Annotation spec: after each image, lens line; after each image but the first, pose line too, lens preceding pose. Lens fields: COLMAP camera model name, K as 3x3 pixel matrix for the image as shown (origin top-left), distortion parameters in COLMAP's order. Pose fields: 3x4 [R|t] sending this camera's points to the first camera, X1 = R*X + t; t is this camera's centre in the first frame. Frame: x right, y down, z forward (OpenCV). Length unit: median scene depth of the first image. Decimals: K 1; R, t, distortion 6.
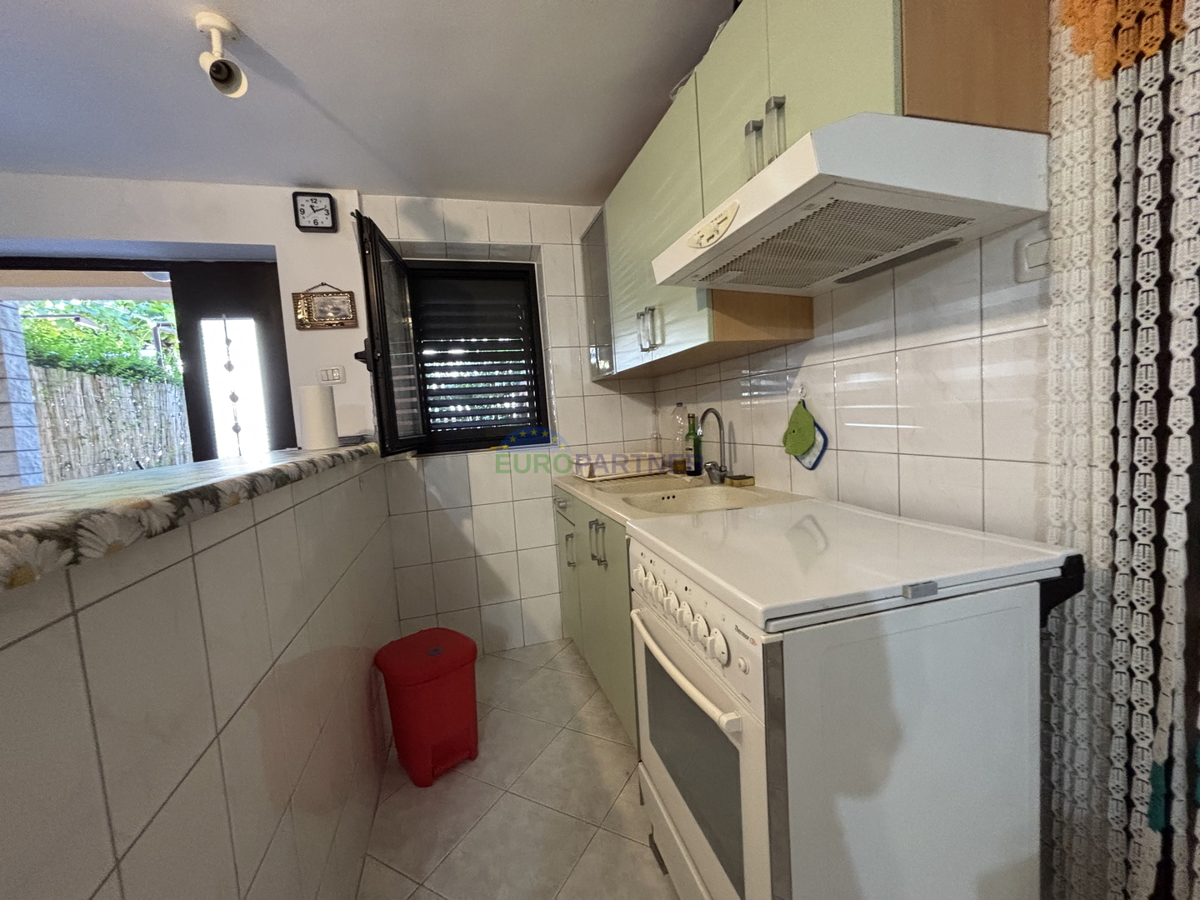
lens RADIAL K [[481.2, 0, 600.0], [0, 481.2, 450.0], [0, 0, 1]] dist [0.000444, -0.000160]
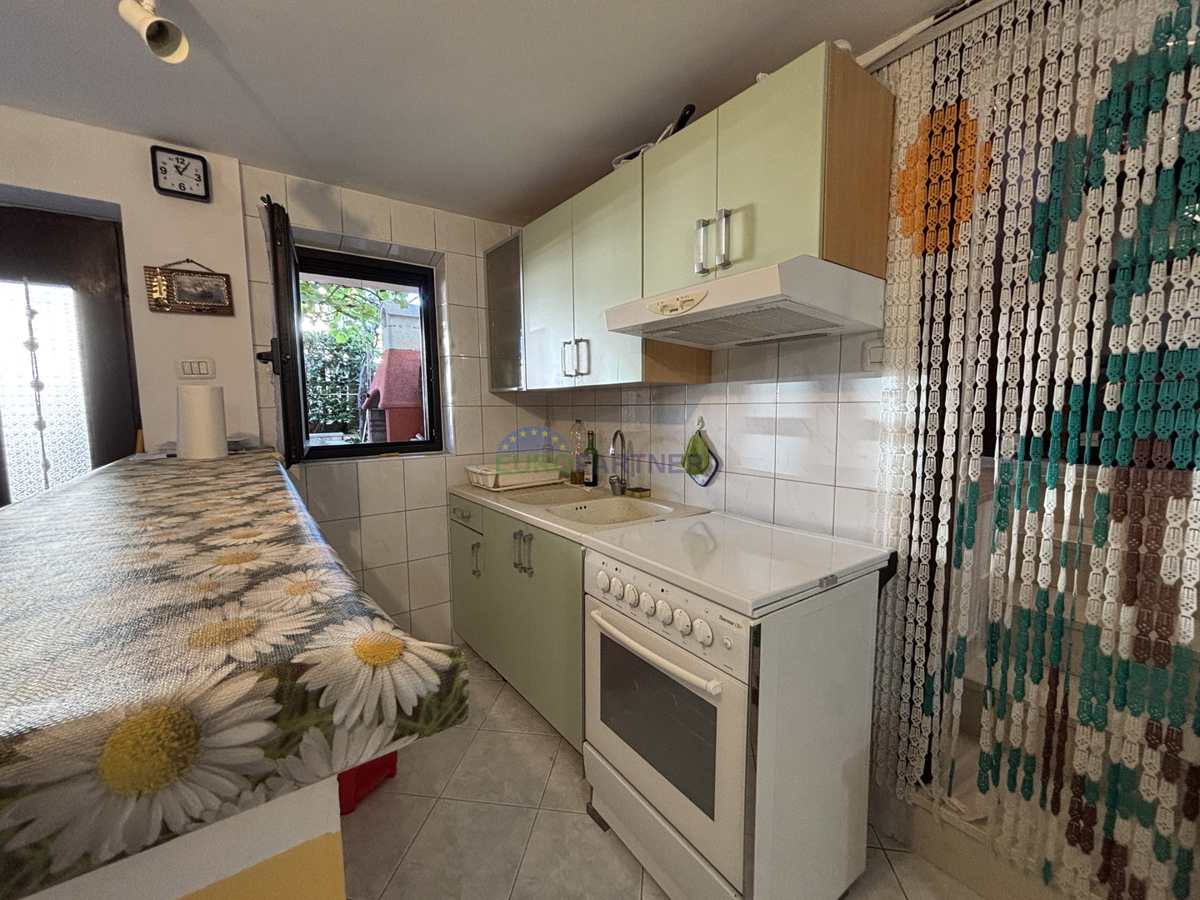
lens RADIAL K [[481.2, 0, 600.0], [0, 481.2, 450.0], [0, 0, 1]] dist [0.000444, -0.000160]
pose [[0.936273, 0.028048, 0.350150, -0.250772], [-0.030460, 0.999535, 0.001384, -0.046246], [-0.349949, -0.011961, 0.936692, -0.074395]]
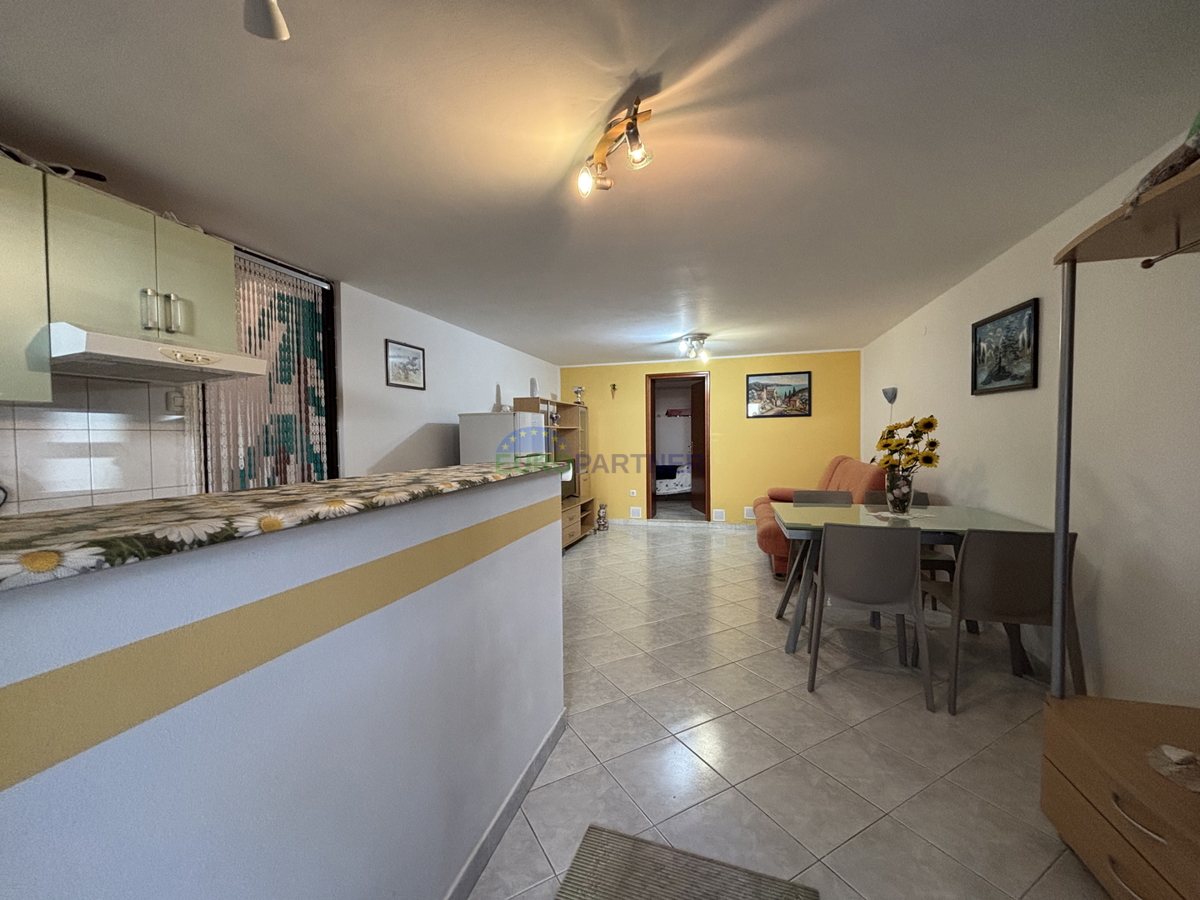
lens RADIAL K [[481.2, 0, 600.0], [0, 481.2, 450.0], [0, 0, 1]] dist [0.000444, -0.000160]
pose [[-0.848713, 0.071531, 0.523994, -1.270102], [0.114412, 0.992181, 0.049870, -0.019993], [-0.516330, 0.102277, -0.850261, 1.151110]]
